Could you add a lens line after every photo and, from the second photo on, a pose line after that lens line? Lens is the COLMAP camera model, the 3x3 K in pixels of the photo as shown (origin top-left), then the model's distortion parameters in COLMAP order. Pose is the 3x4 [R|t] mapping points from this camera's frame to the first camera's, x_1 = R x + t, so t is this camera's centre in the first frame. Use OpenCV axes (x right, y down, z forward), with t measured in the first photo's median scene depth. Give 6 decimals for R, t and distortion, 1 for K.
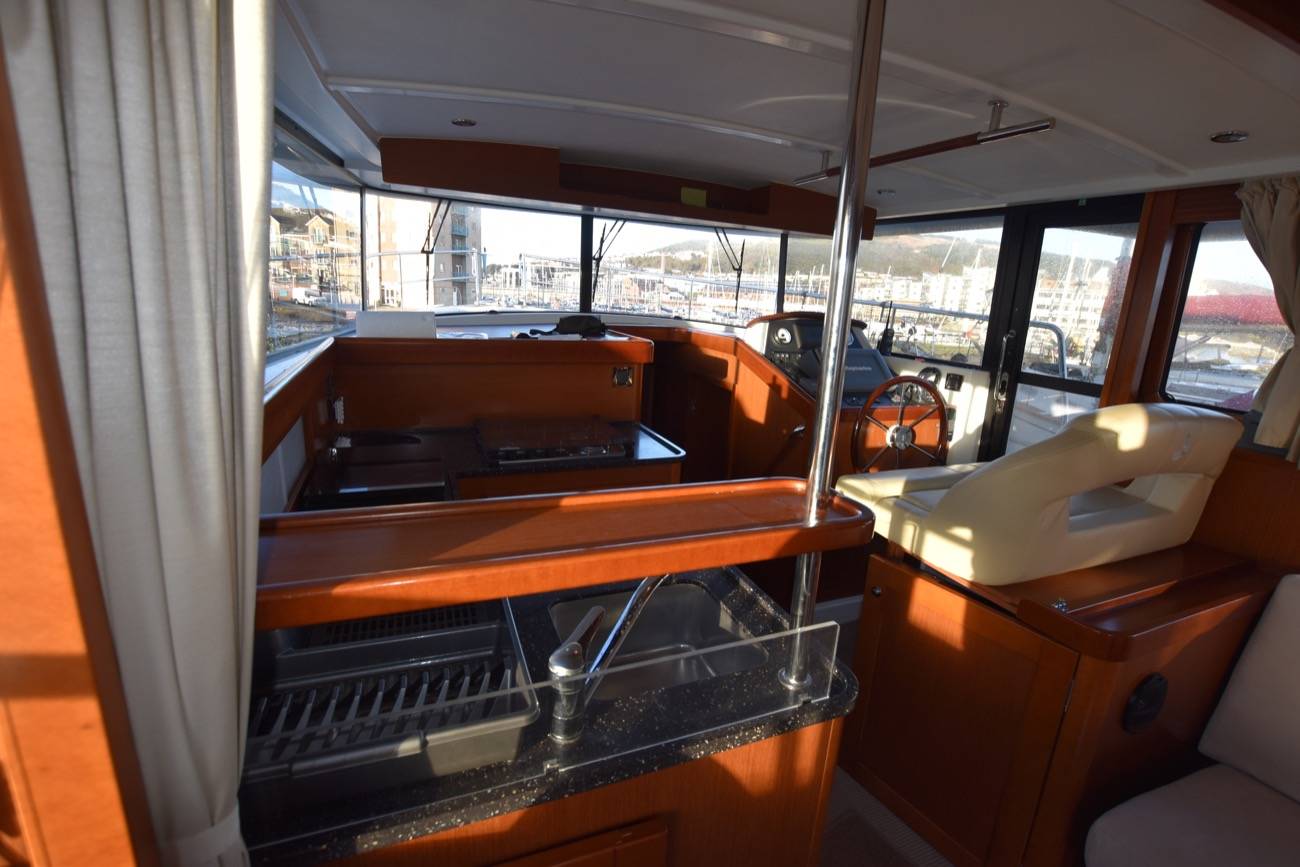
lens RADIAL K [[573.1, 0, 660.7], [0, 573.1, 436.5], [0, 0, 1]] dist [-0.035384, 0.007022]
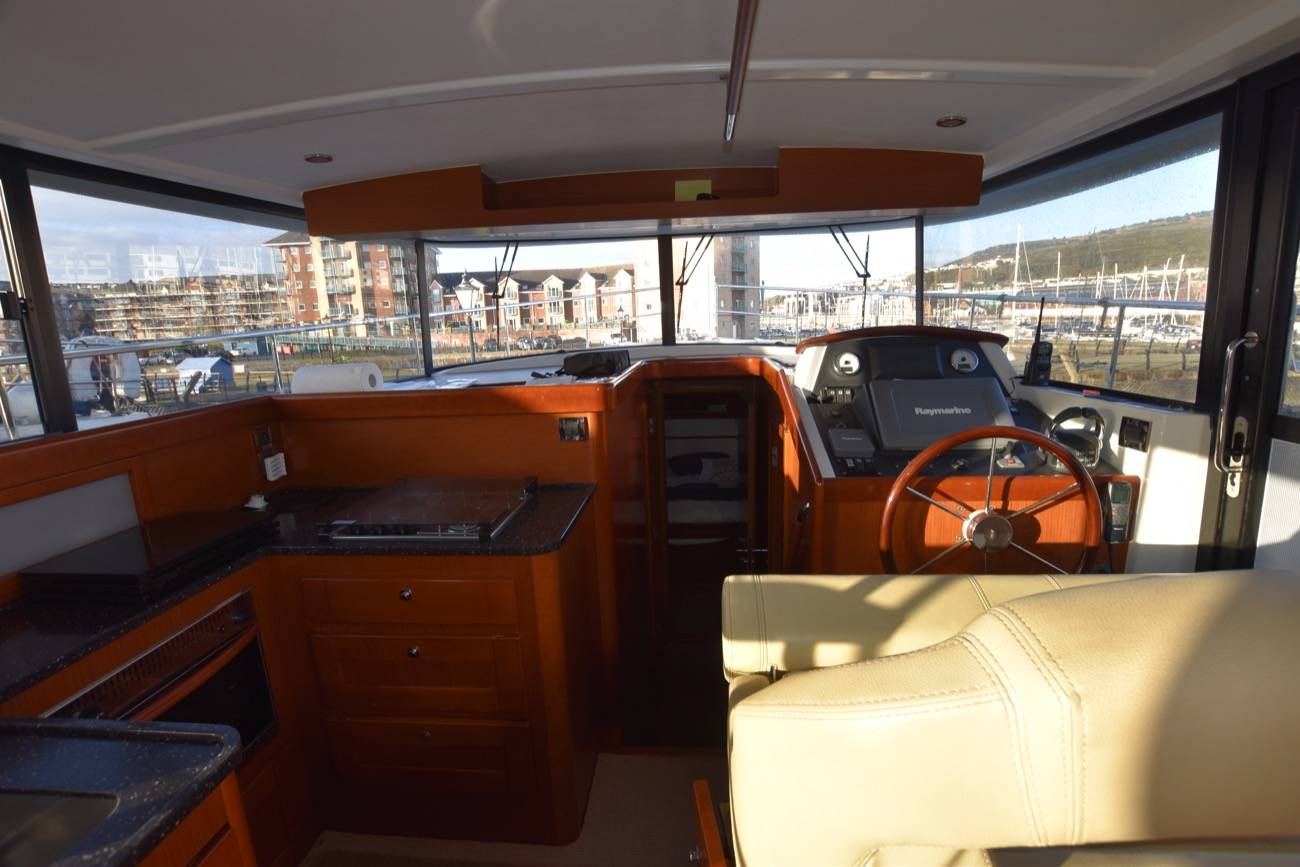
lens RADIAL K [[573.1, 0, 662.4], [0, 573.1, 431.7], [0, 0, 1]] dist [-0.035384, 0.007022]
pose [[0.886096, 0.003854, -0.463485, 0.310438], [-0.029483, 0.998409, -0.048064, -0.050135], [0.462562, 0.056254, 0.884800, 0.265205]]
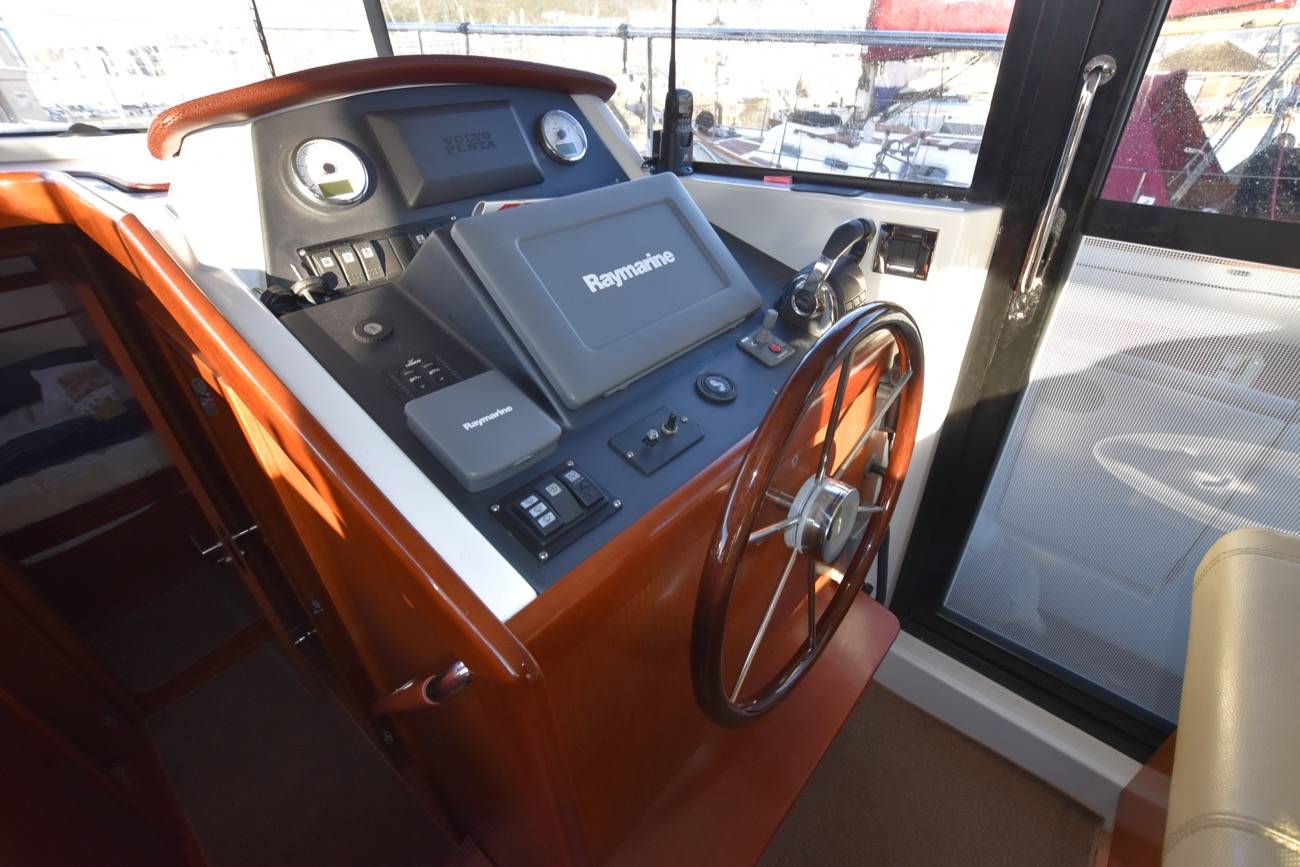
lens RADIAL K [[573.1, 0, 659.8], [0, 573.1, 432.4], [0, 0, 1]] dist [-0.035384, 0.007022]
pose [[0.894096, -0.307333, 0.325790, 0.210134], [0.177581, 0.911052, 0.372086, -0.126812], [-0.411166, -0.274827, 0.869145, 0.629990]]
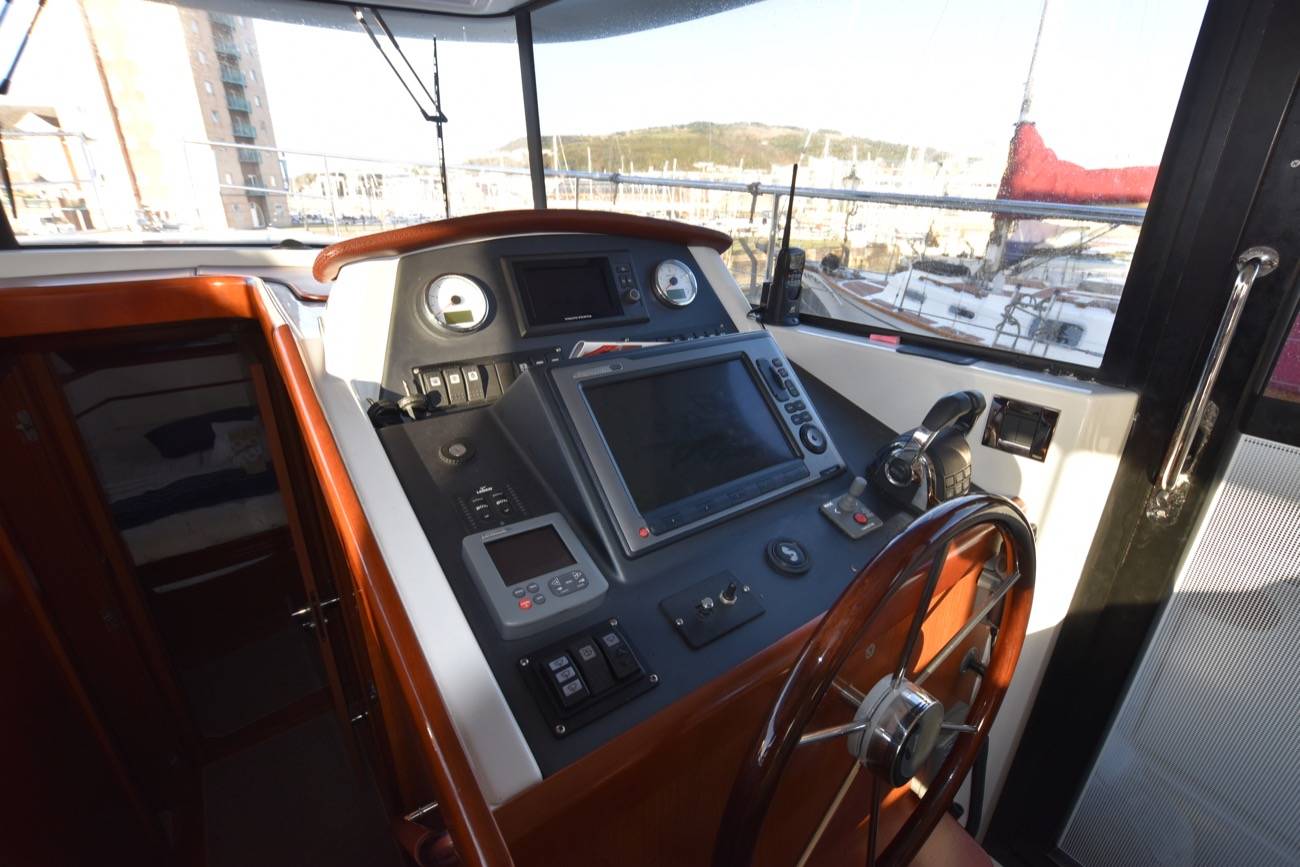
lens RADIAL K [[573.1, 0, 659.9], [0, 573.1, 431.8], [0, 0, 1]] dist [-0.035384, 0.007022]
pose [[0.970563, -0.126222, 0.205122, 0.226881], [0.094378, 0.982878, 0.158250, -0.136914], [-0.221584, -0.134233, 0.965858, 0.637303]]
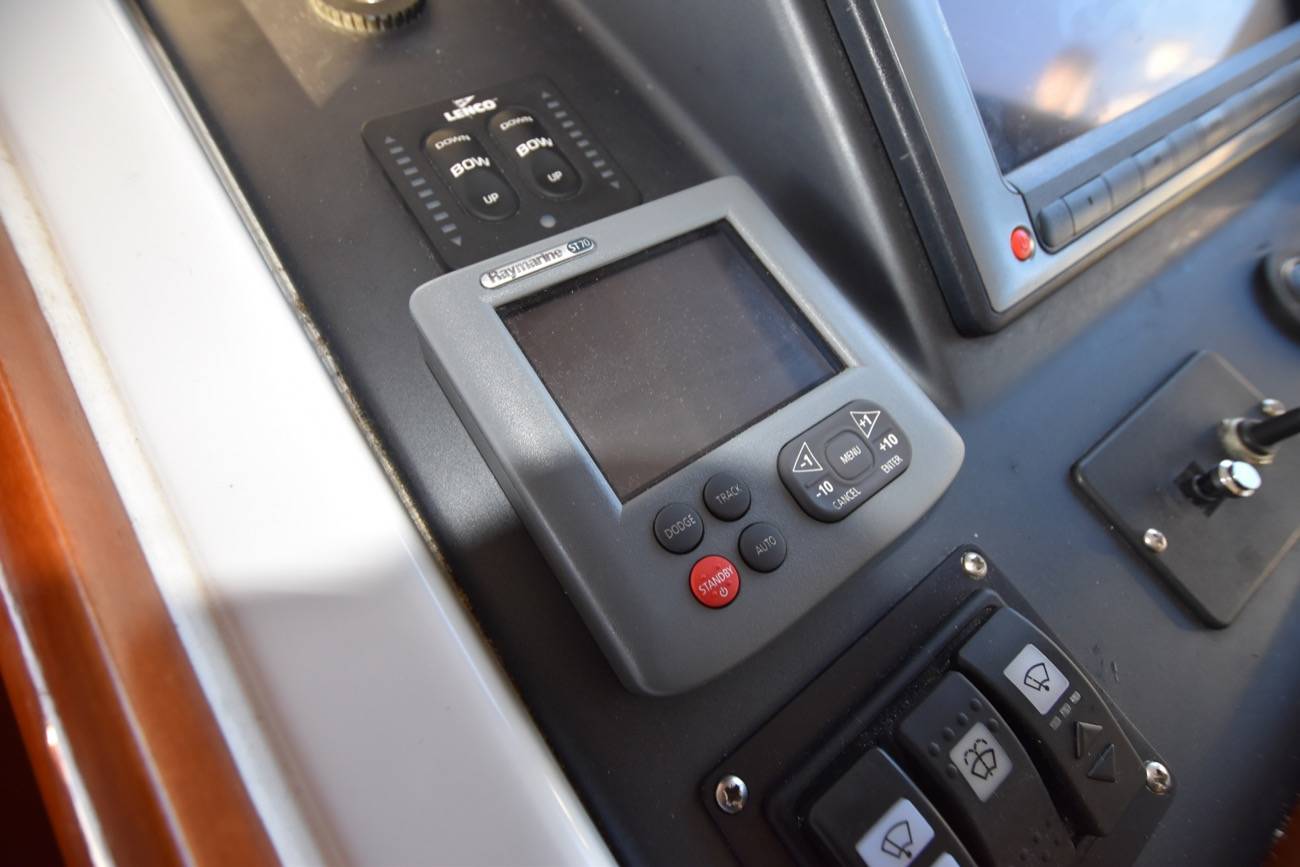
lens RADIAL K [[536.6, 0, 652.2], [0, 536.6, 429.2], [0, 0, 1]] dist [-0.023848, 0.000055]
pose [[0.971459, -0.226507, 0.070437, 0.212468], [0.131761, 0.762198, 0.633792, -0.097565], [-0.197245, -0.606423, 0.770290, 0.776191]]
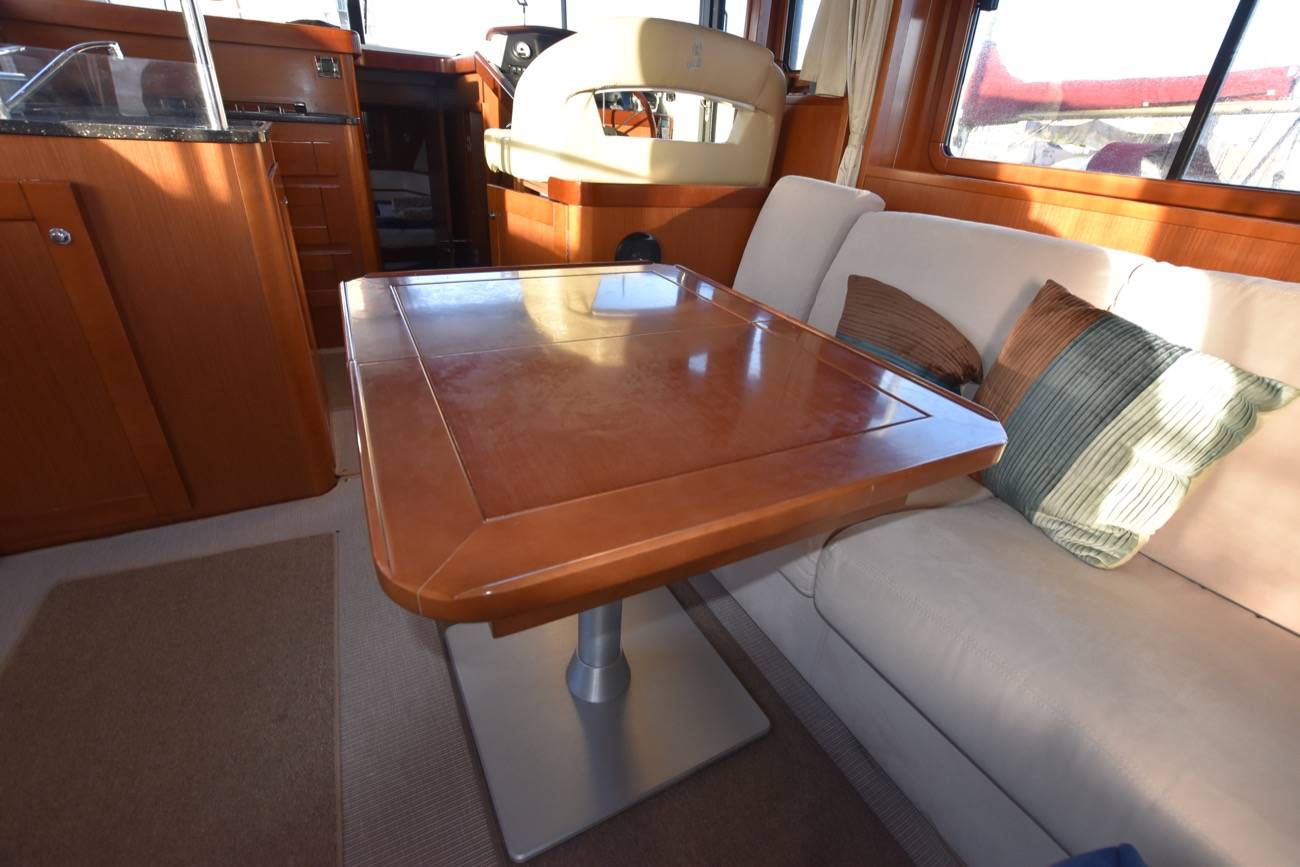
lens RADIAL K [[573.1, 0, 656.7], [0, 573.1, 432.0], [0, 0, 1]] dist [-0.035384, 0.007022]
pose [[0.995642, -0.029268, 0.088546, 0.318837], [0.006041, 0.967723, 0.251944, 0.218397], [-0.093062, -0.250311, 0.963682, -0.166420]]
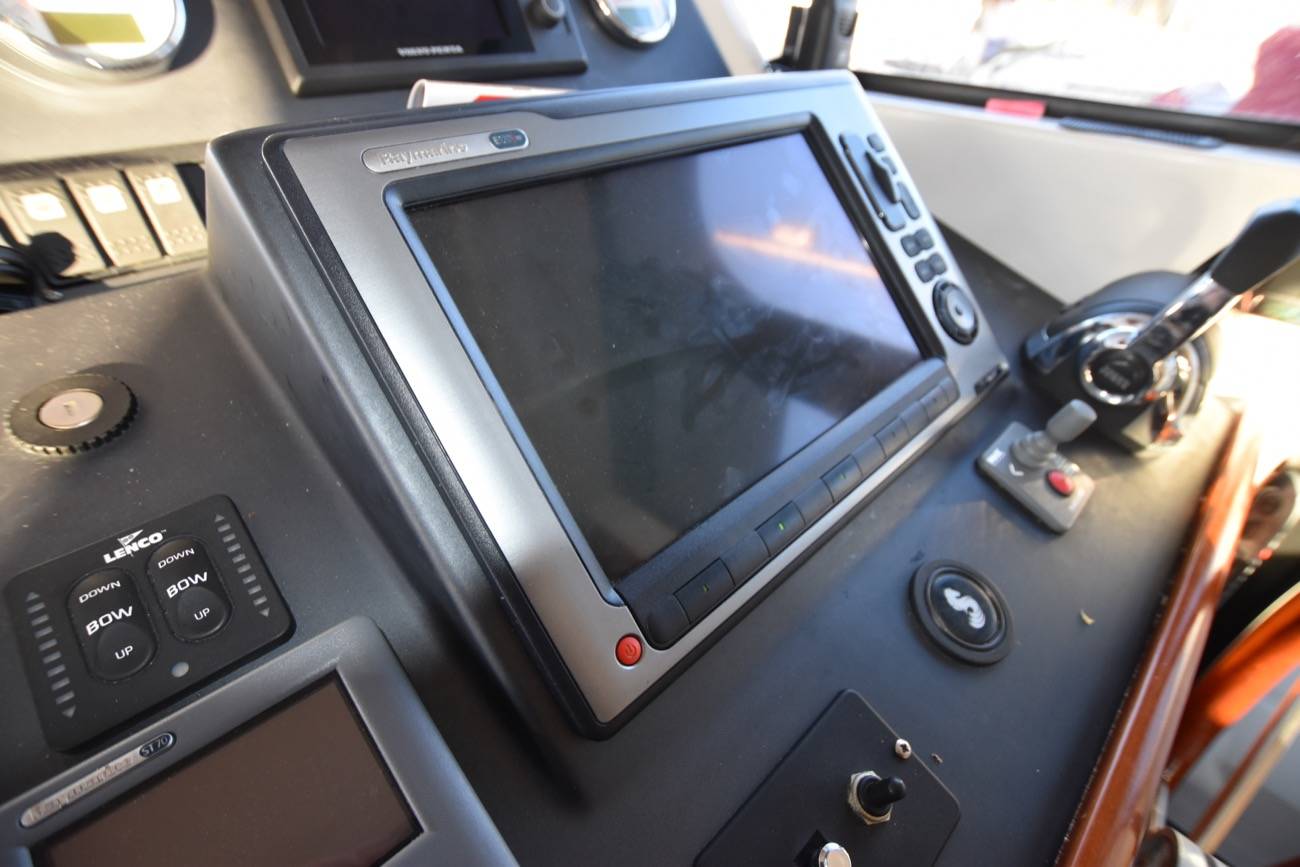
lens RADIAL K [[573.1, 0, 663.1], [0, 573.1, 434.6], [0, 0, 1]] dist [-0.035384, 0.007022]
pose [[0.937764, -0.240002, 0.250994, 0.250286], [0.110099, 0.890940, 0.440572, -0.123919], [-0.329359, -0.385518, 0.861916, 0.772976]]
